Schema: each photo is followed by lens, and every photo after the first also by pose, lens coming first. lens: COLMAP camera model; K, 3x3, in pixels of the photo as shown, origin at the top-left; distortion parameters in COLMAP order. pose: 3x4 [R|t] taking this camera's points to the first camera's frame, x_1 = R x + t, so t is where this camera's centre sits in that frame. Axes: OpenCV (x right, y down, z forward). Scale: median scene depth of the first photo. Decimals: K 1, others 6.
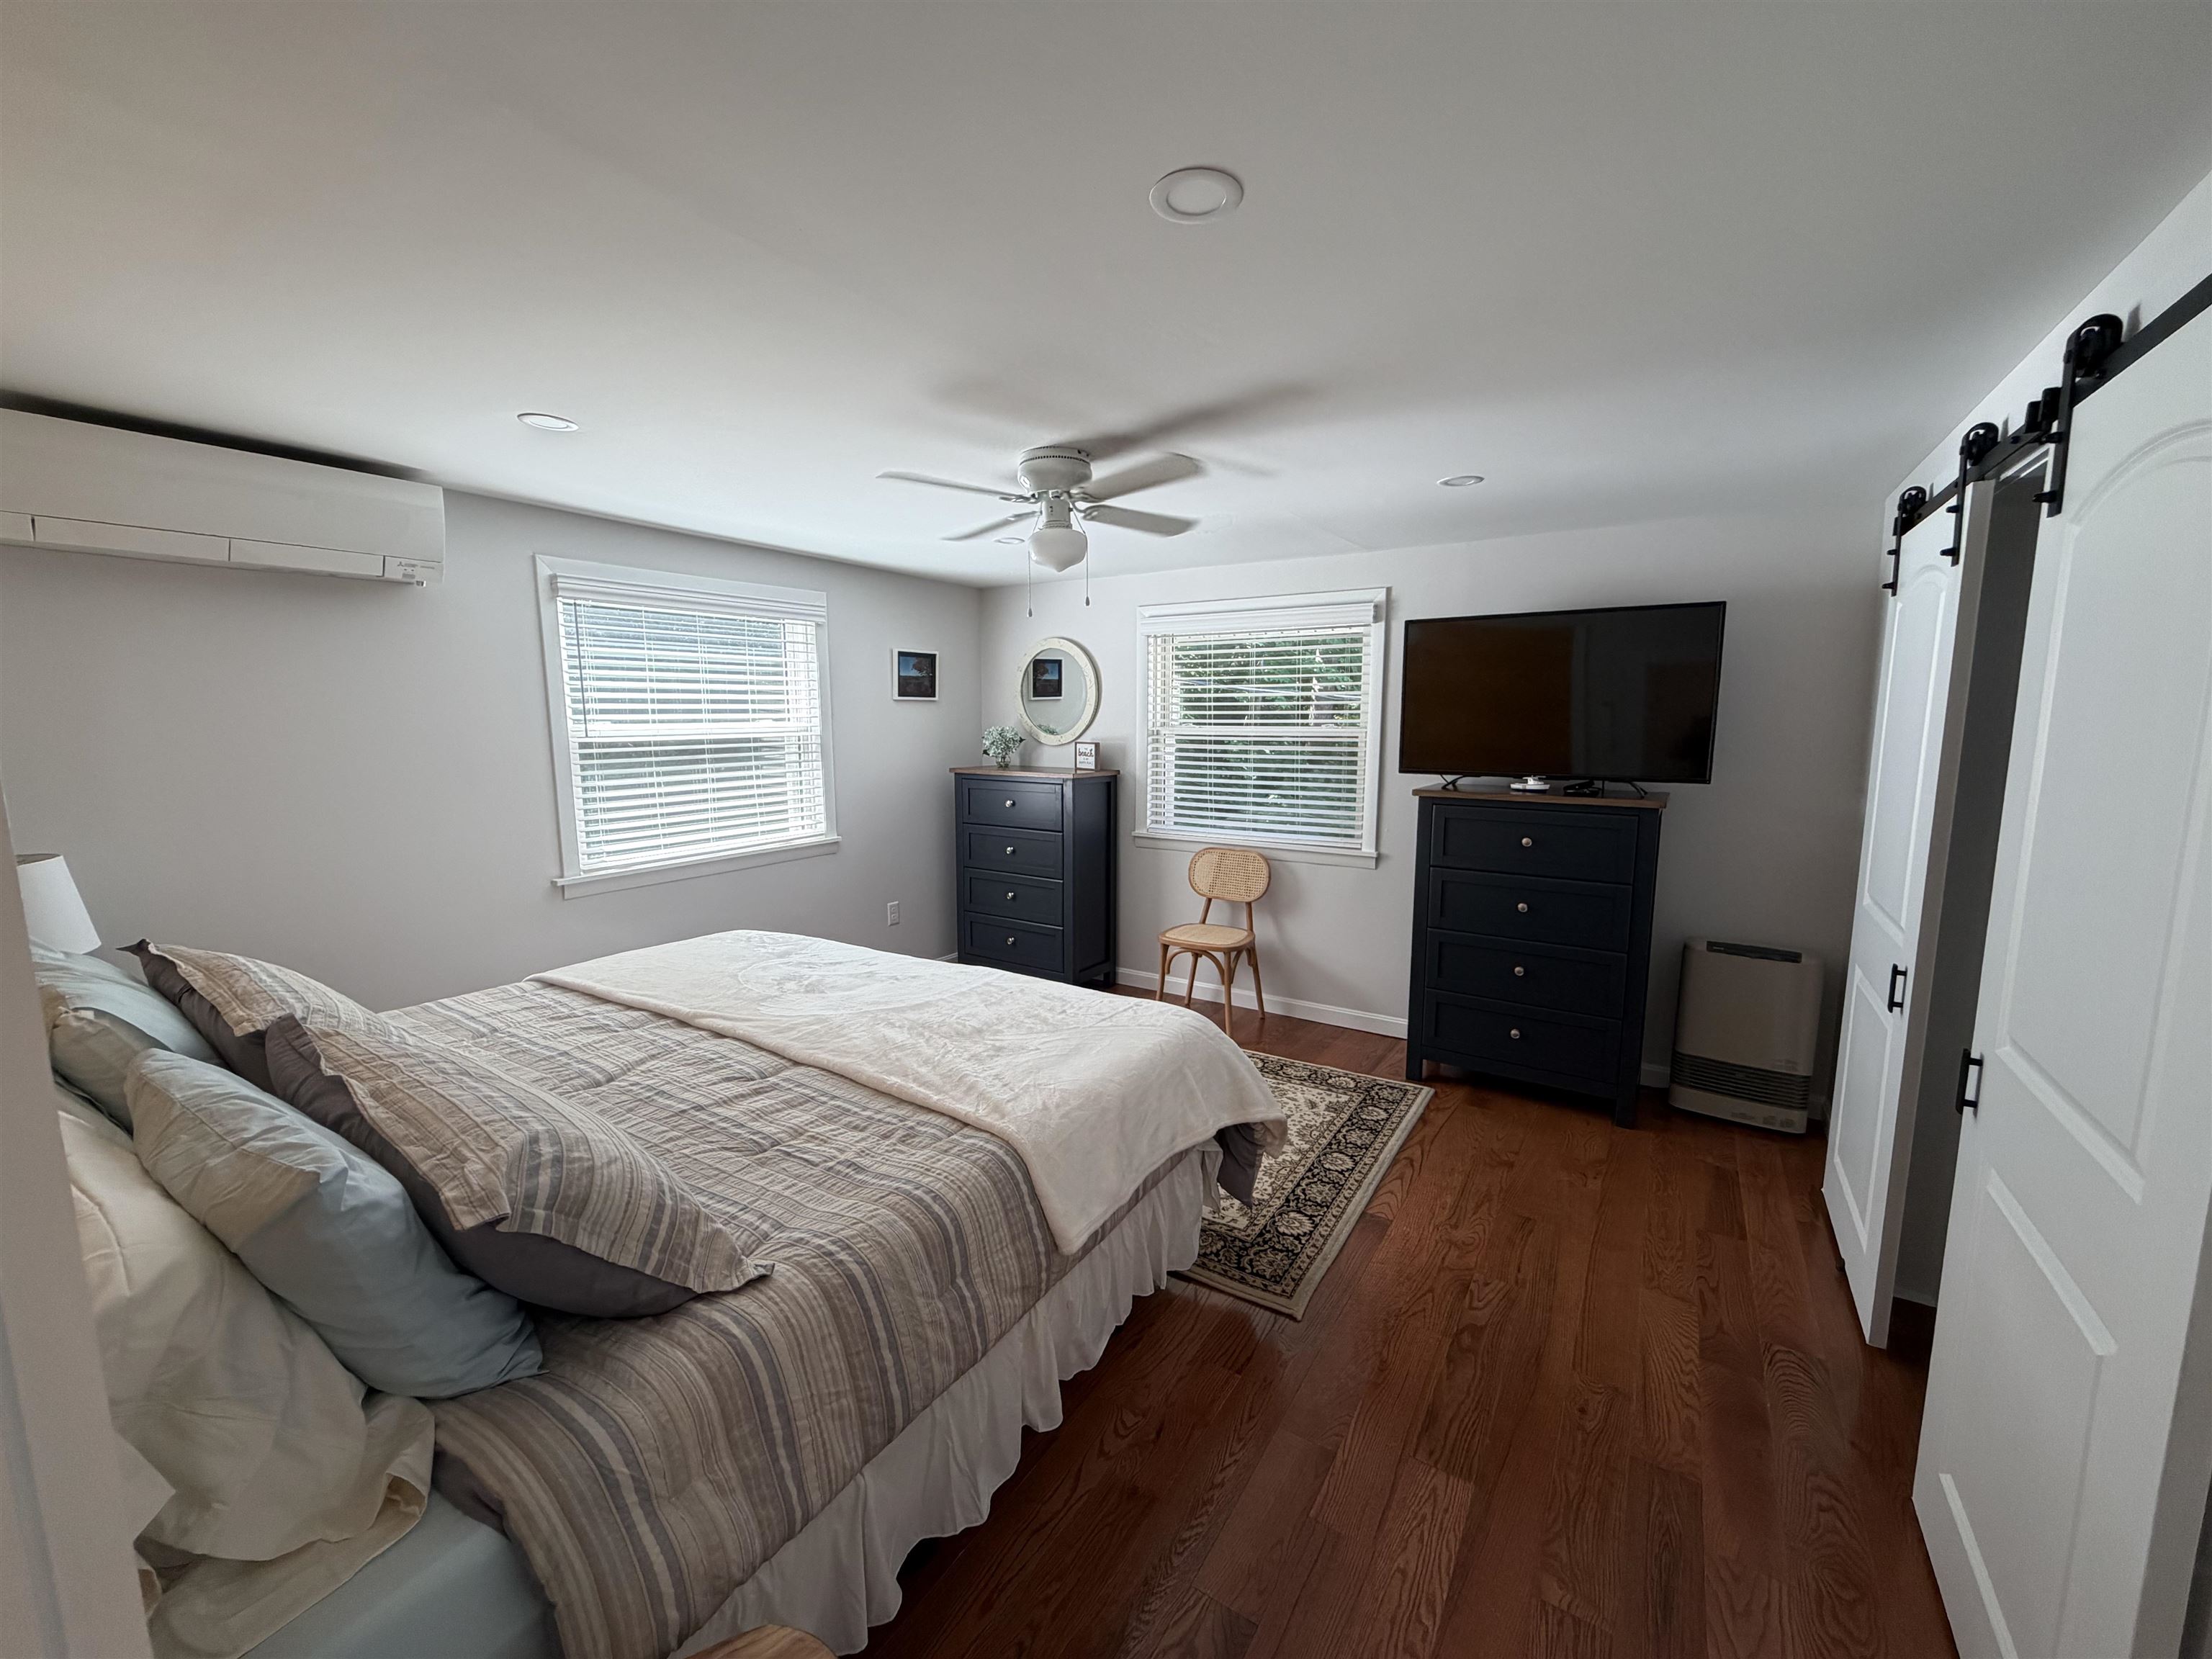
lens RADIAL K [[881.4, 0, 1103.6], [0, 881.4, 829.7], [0, 0, 1]] dist [0.000107, -0.000227]
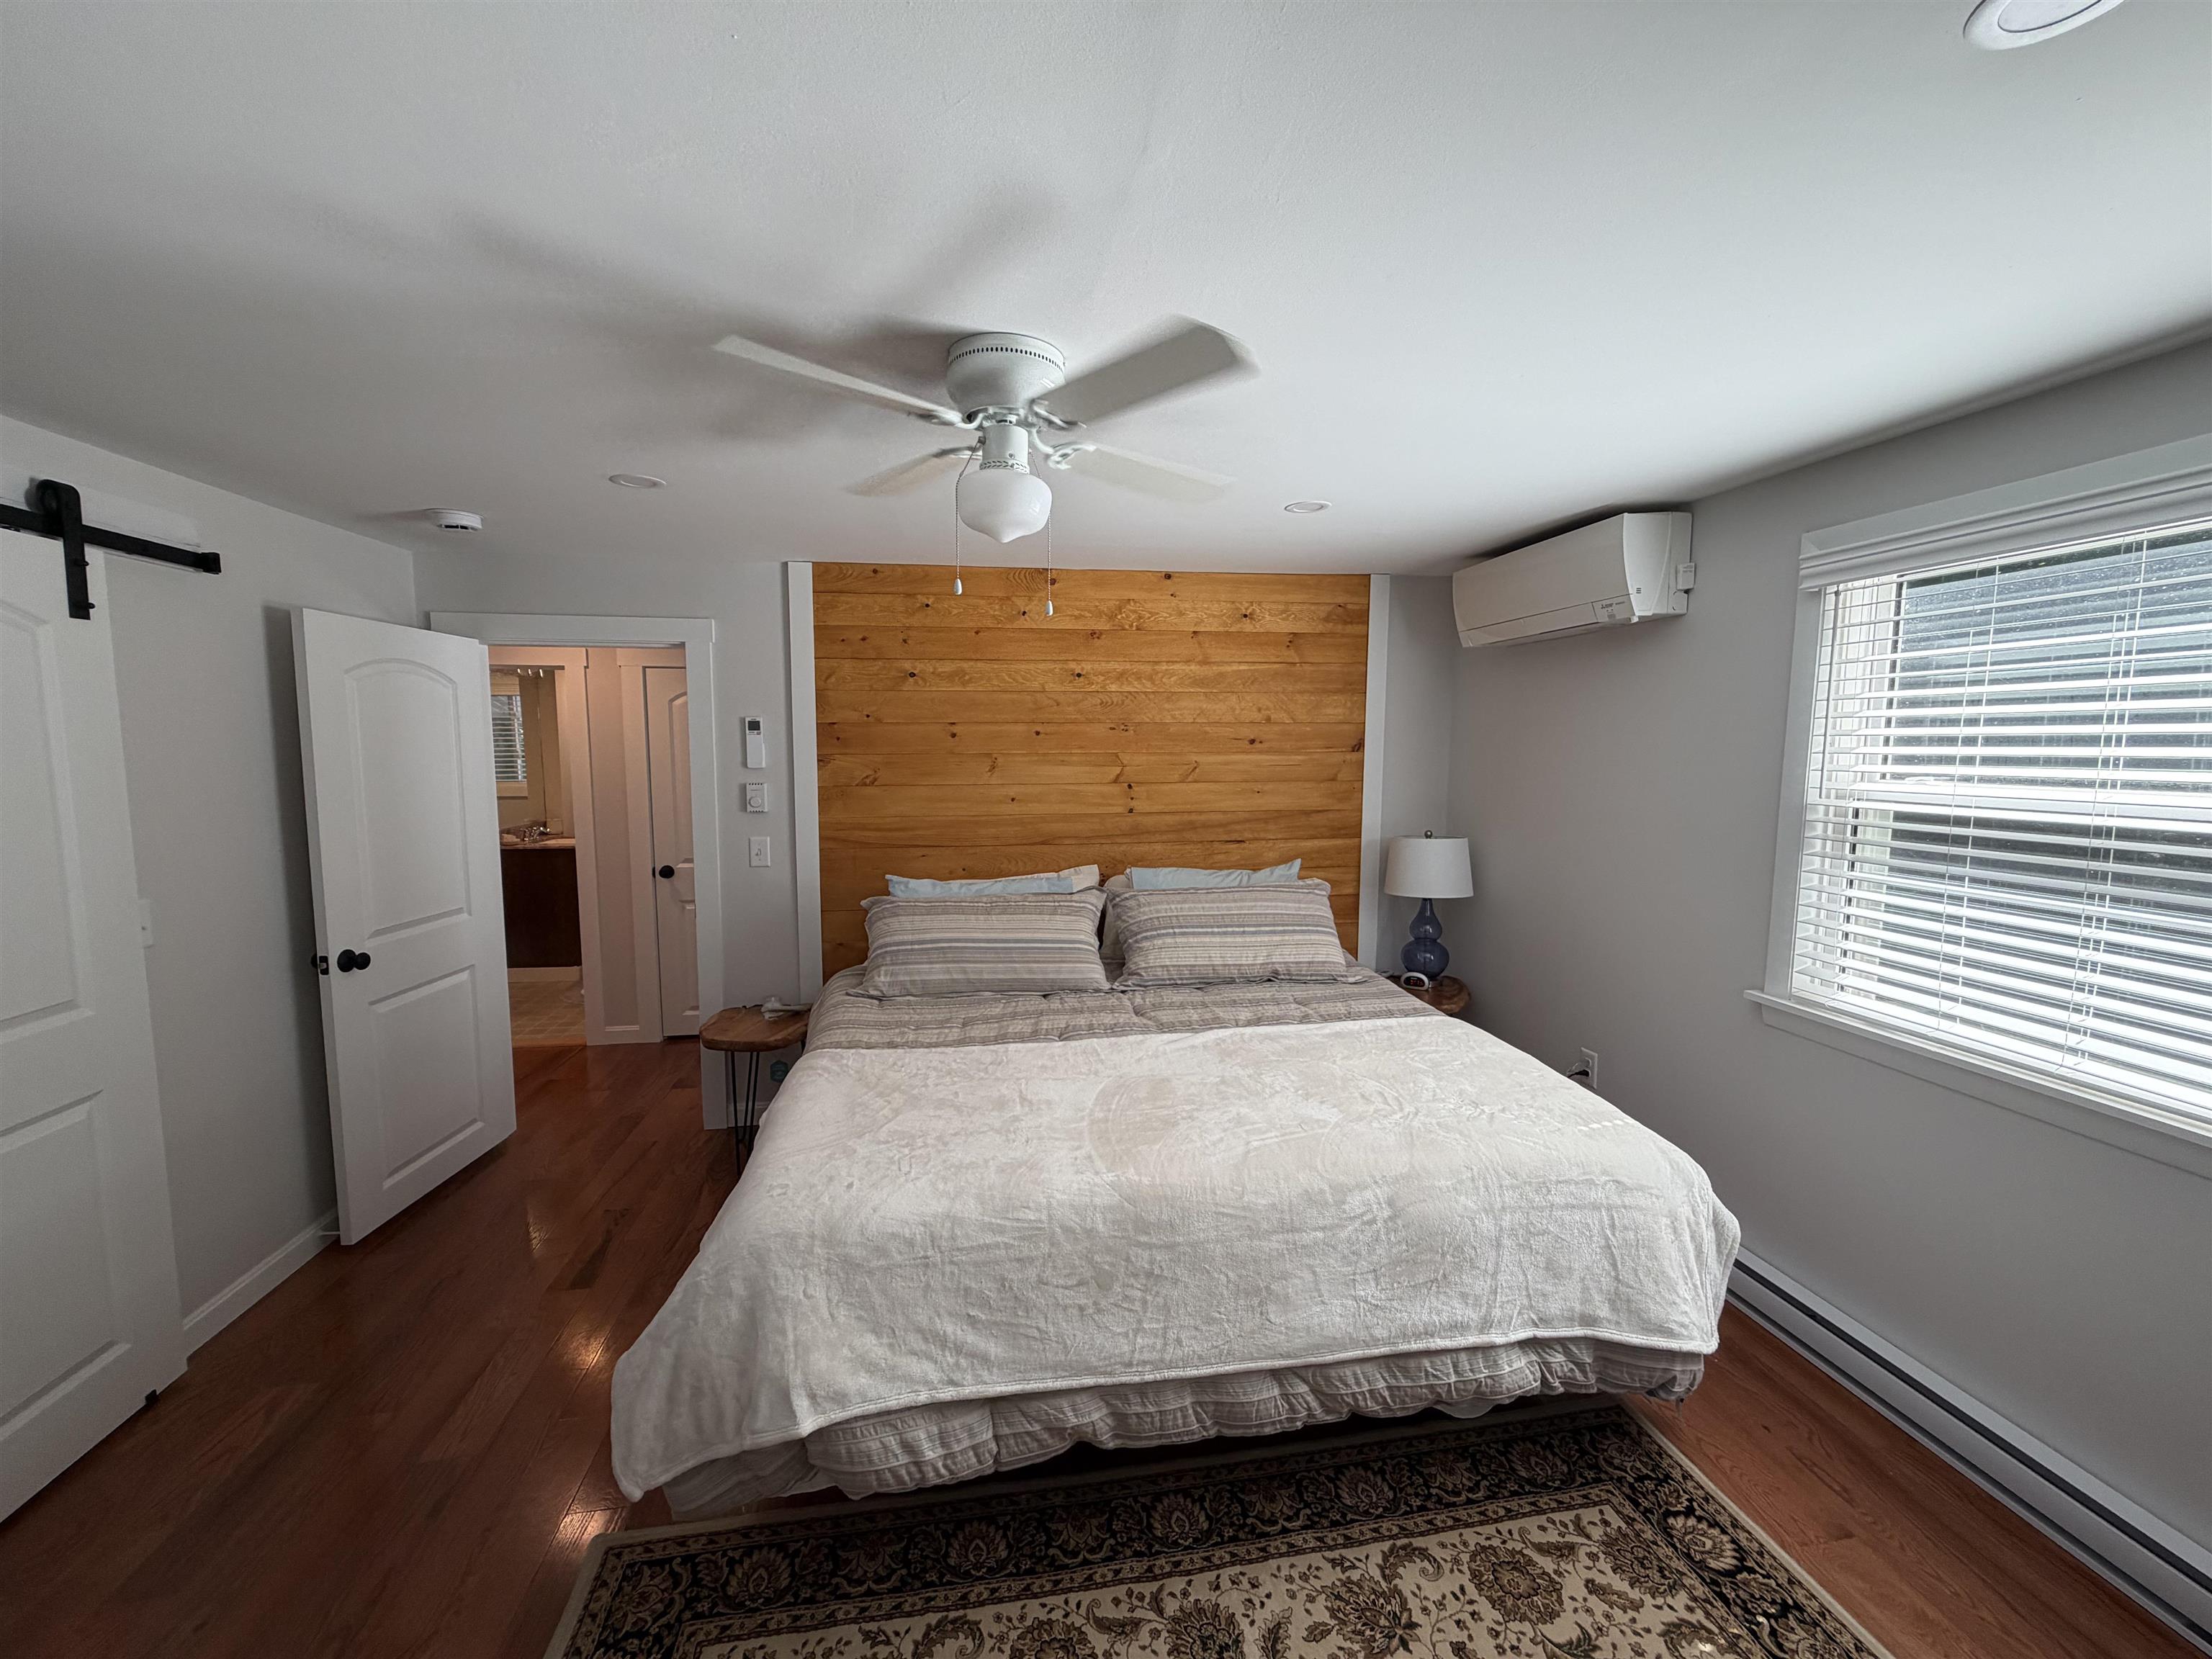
lens RADIAL K [[883.7, 0, 1103.0], [0, 883.7, 829.5], [0, 0, 1]] dist [0.001720, -0.000096]
pose [[-0.742872, 0.067161, -0.666056, 0.221464], [-0.089196, 0.976153, 0.197912, -0.152004], [0.663464, 0.206433, -0.719167, 1.043448]]
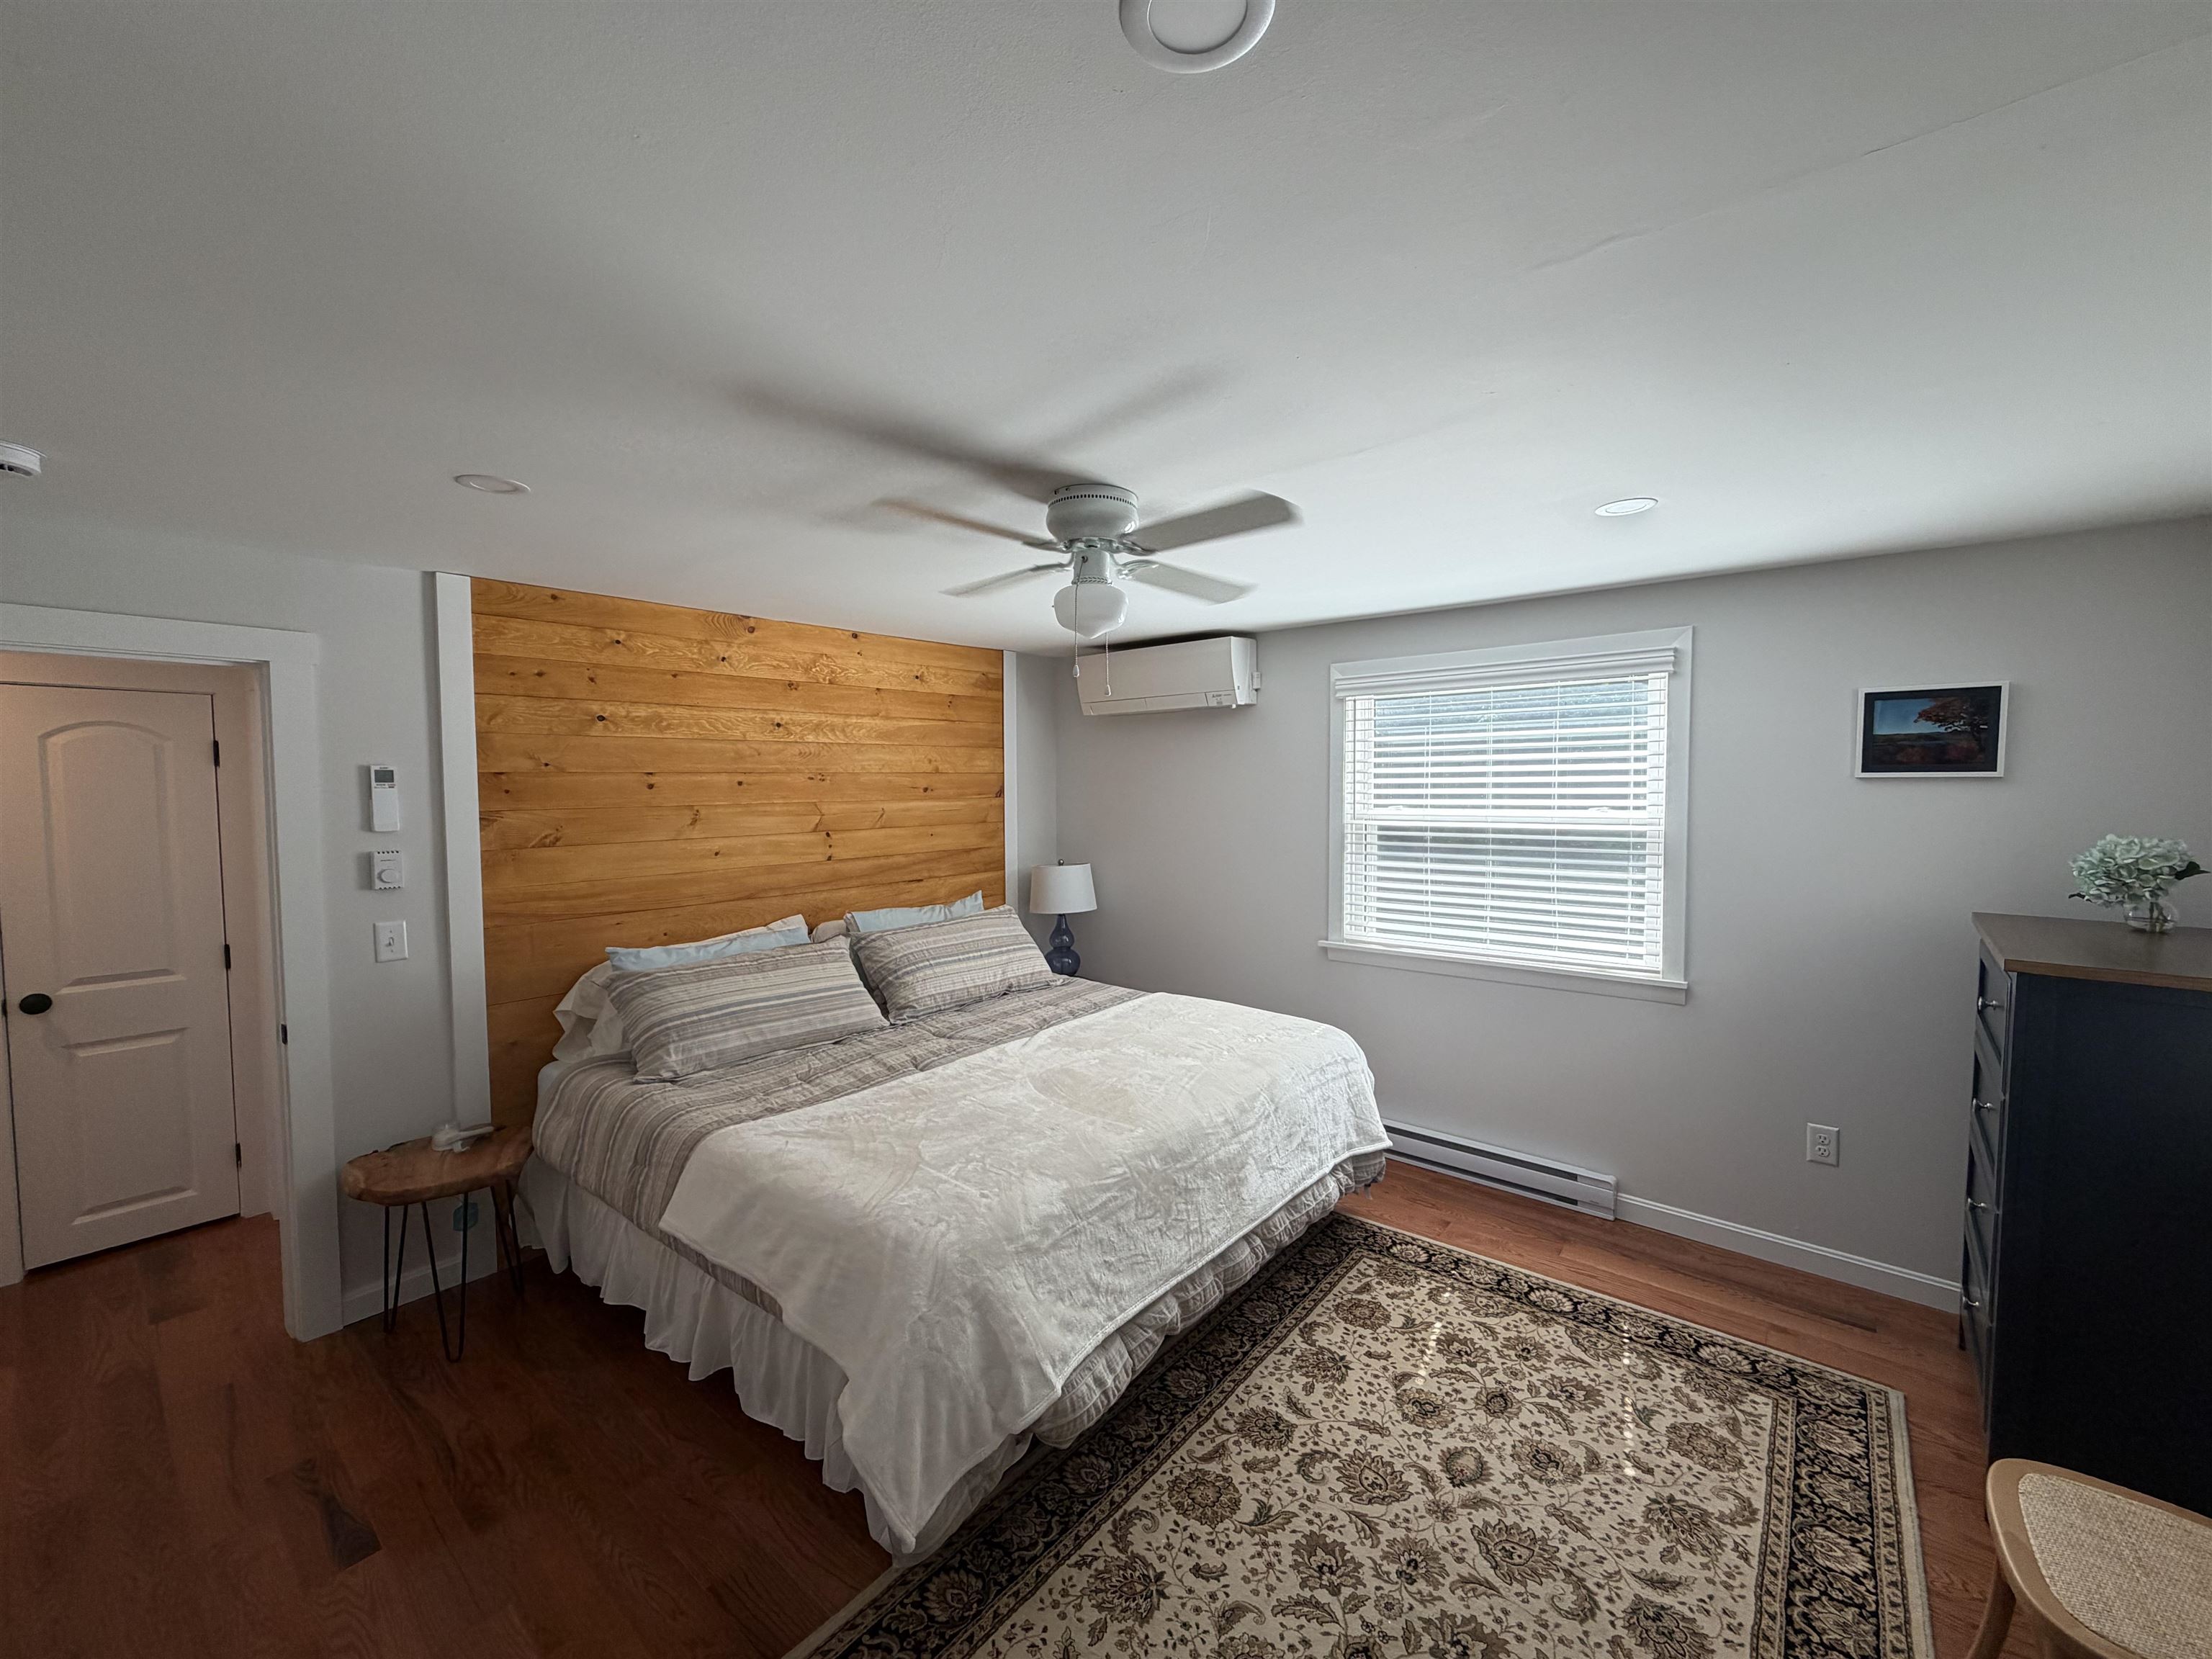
lens RADIAL K [[883.7, 0, 1103.0], [0, 883.7, 829.5], [0, 0, 1]] dist [0.001720, -0.000096]
pose [[-0.123783, 0.053283, -0.990878, 0.508095], [-0.124782, 0.989795, 0.068813, -0.120217], [0.984432, 0.132162, -0.115872, 0.762931]]
